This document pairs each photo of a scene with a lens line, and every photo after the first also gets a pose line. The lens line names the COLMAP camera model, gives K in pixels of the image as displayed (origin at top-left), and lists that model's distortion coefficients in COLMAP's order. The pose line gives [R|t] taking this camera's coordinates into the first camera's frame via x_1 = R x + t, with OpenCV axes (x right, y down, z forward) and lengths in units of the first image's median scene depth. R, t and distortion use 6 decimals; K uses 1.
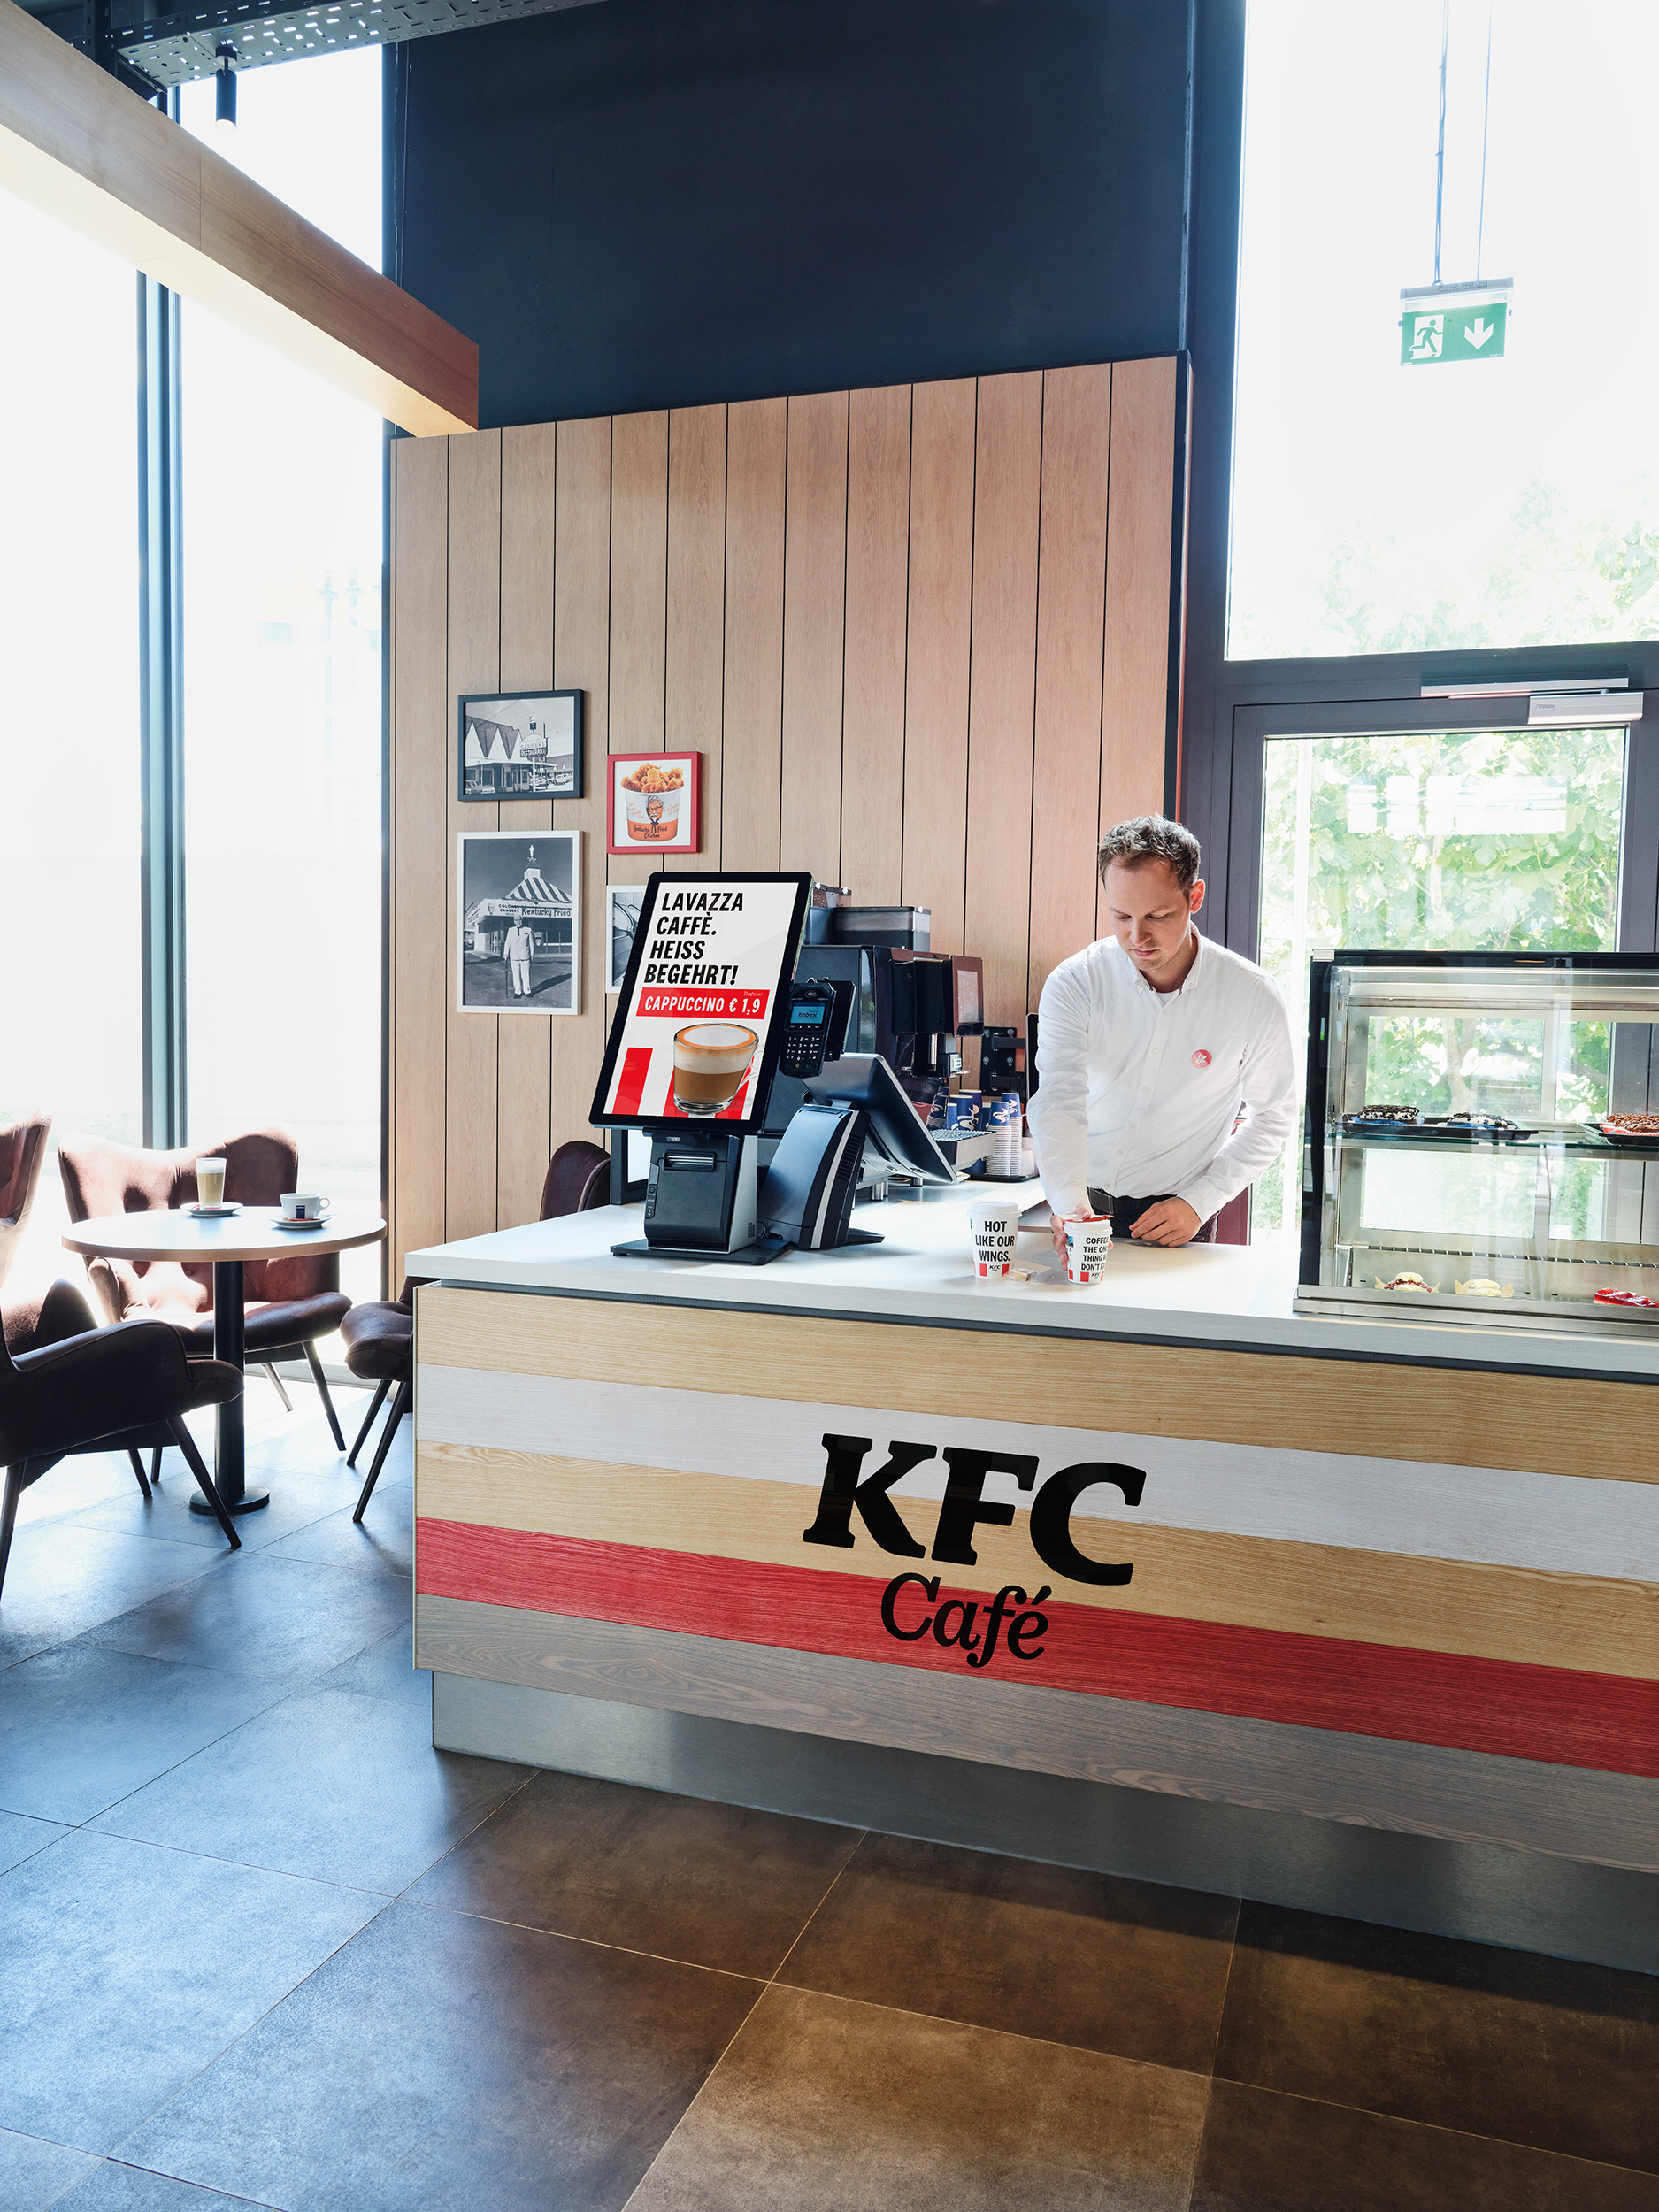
lens RADIAL K [[1657.6, 0, 828.3], [0, 1657.6, 1069.0], [0, 0, 1]] dist [-0.006044, -0.004176]
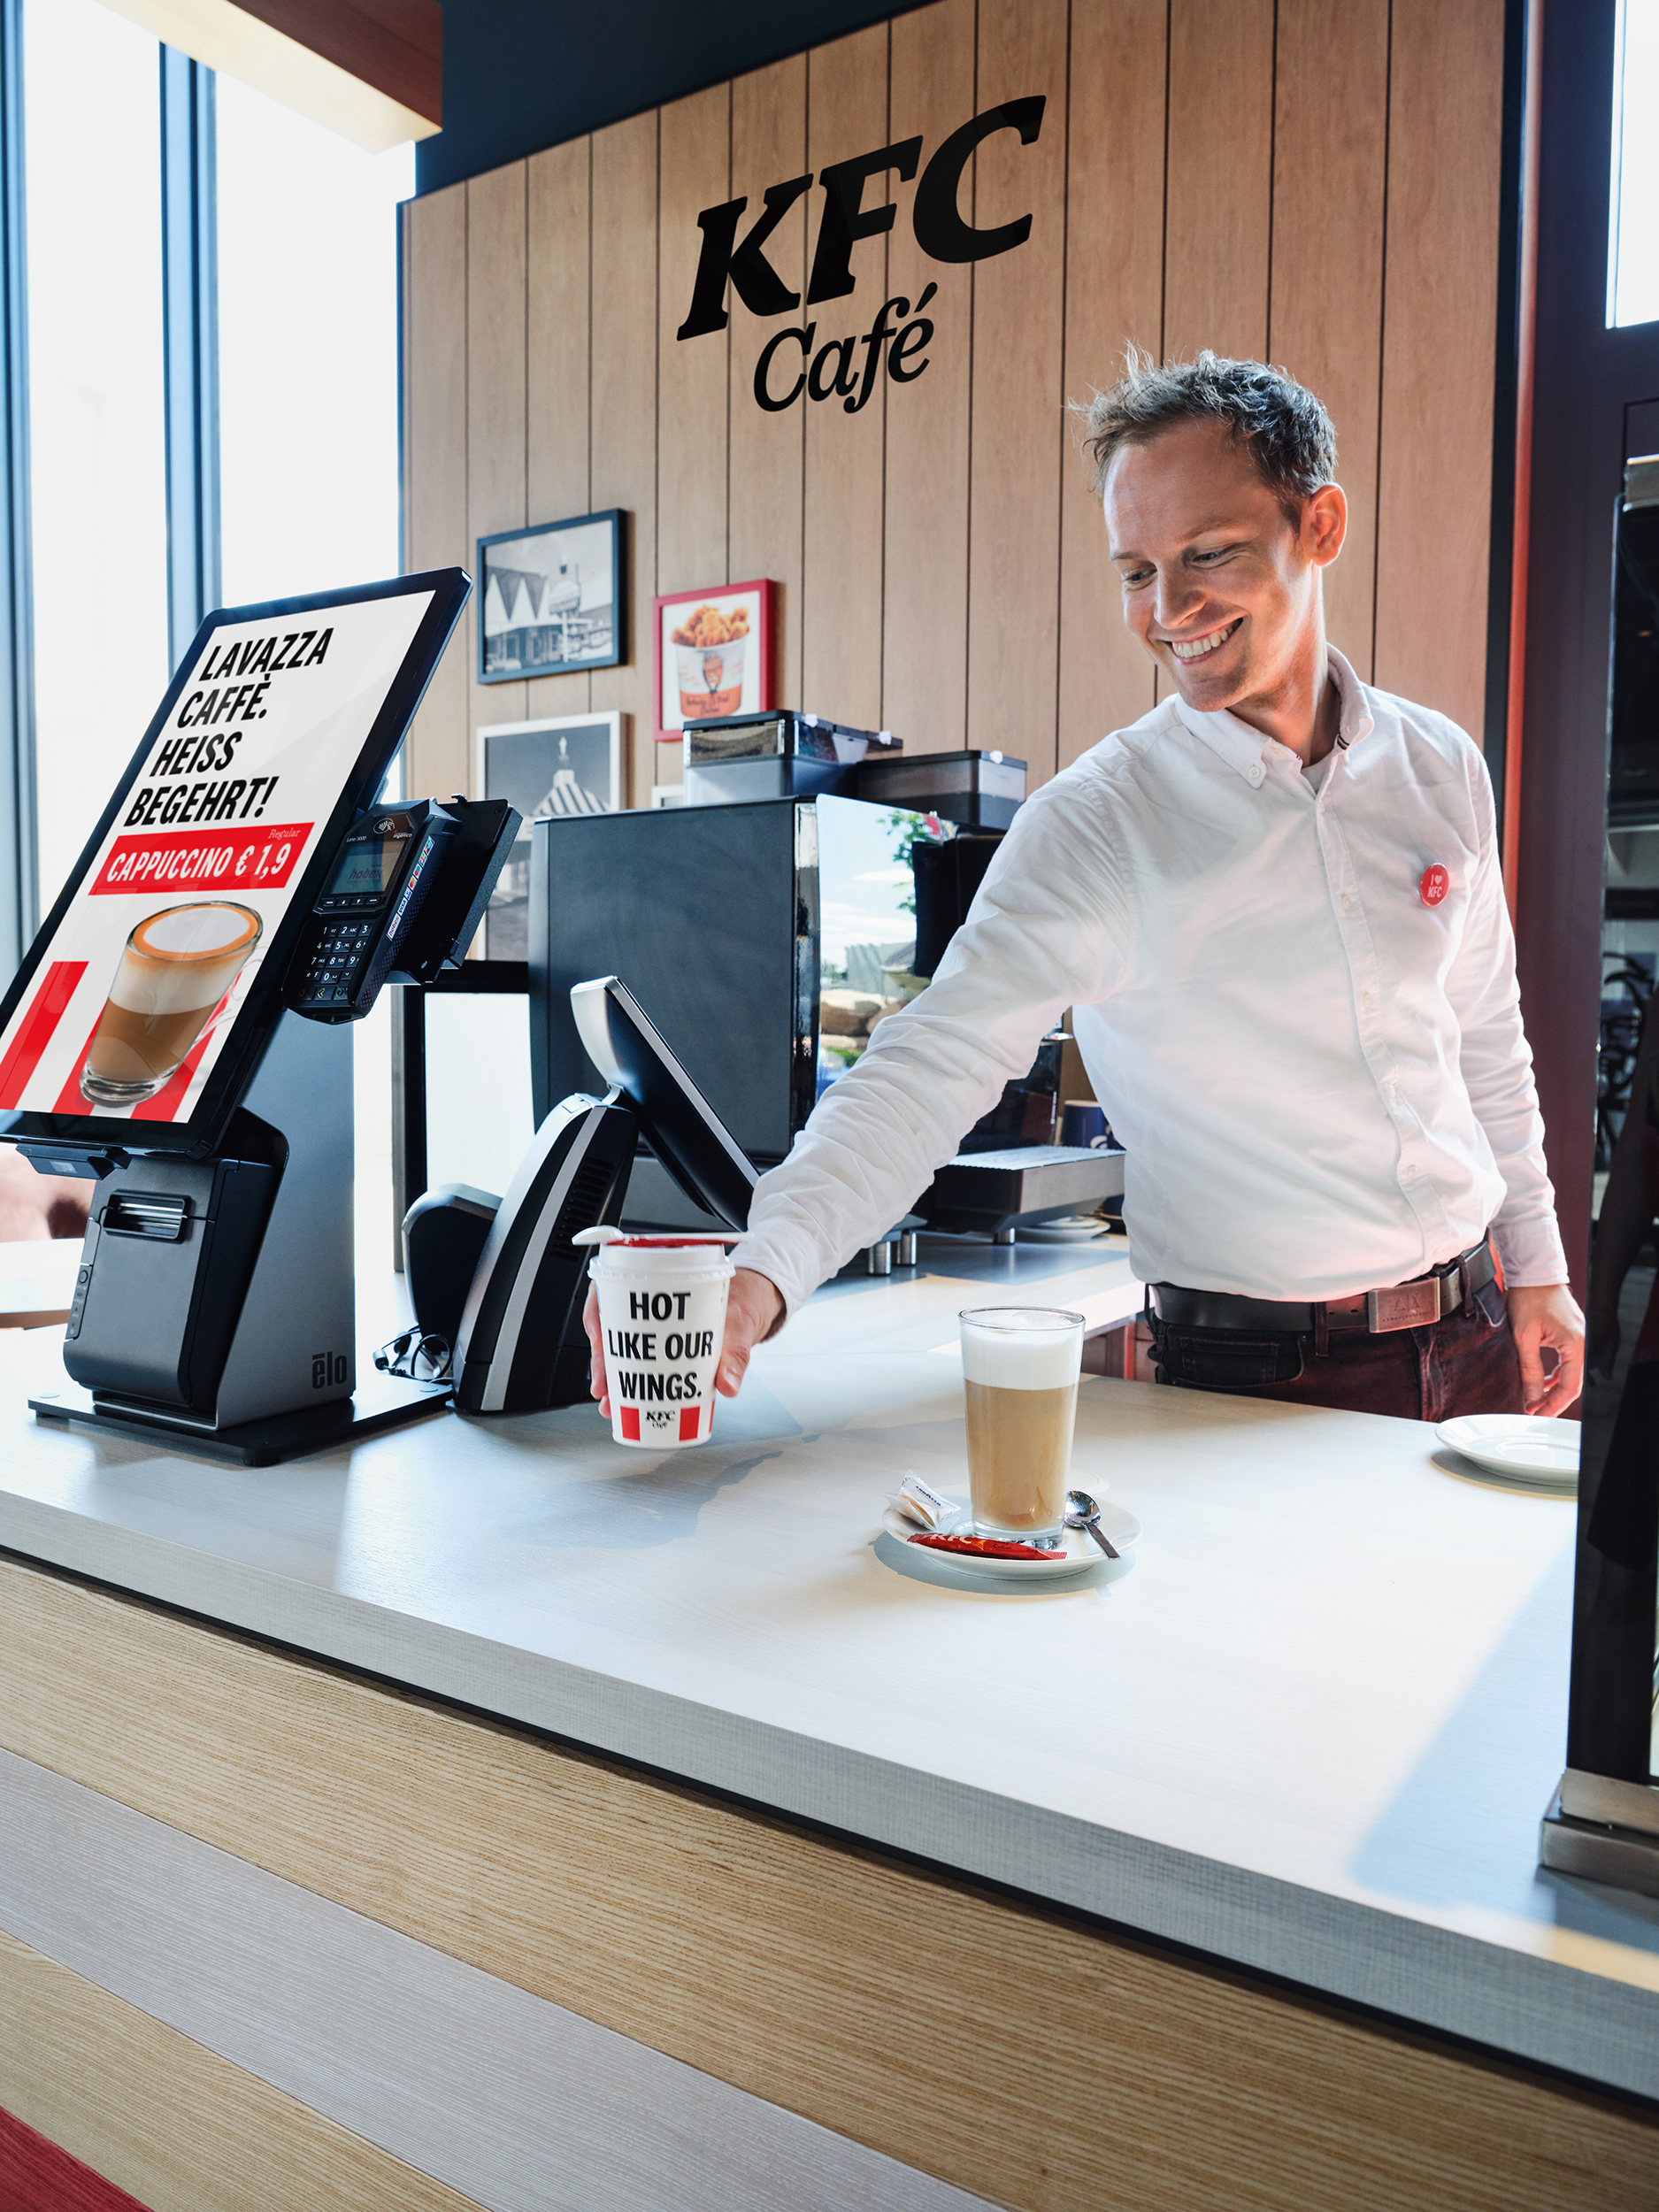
lens RADIAL K [[1657.6, 0, 828.3], [0, 1657.6, 1069.0], [0, 0, 1]] dist [-0.006044, -0.004176]
pose [[0.965273, 0.001300, -0.261238, 0.126479], [-0.002939, 0.999978, -0.005881, 0.011414], [0.261225, 0.006445, 0.965256, 0.378170]]
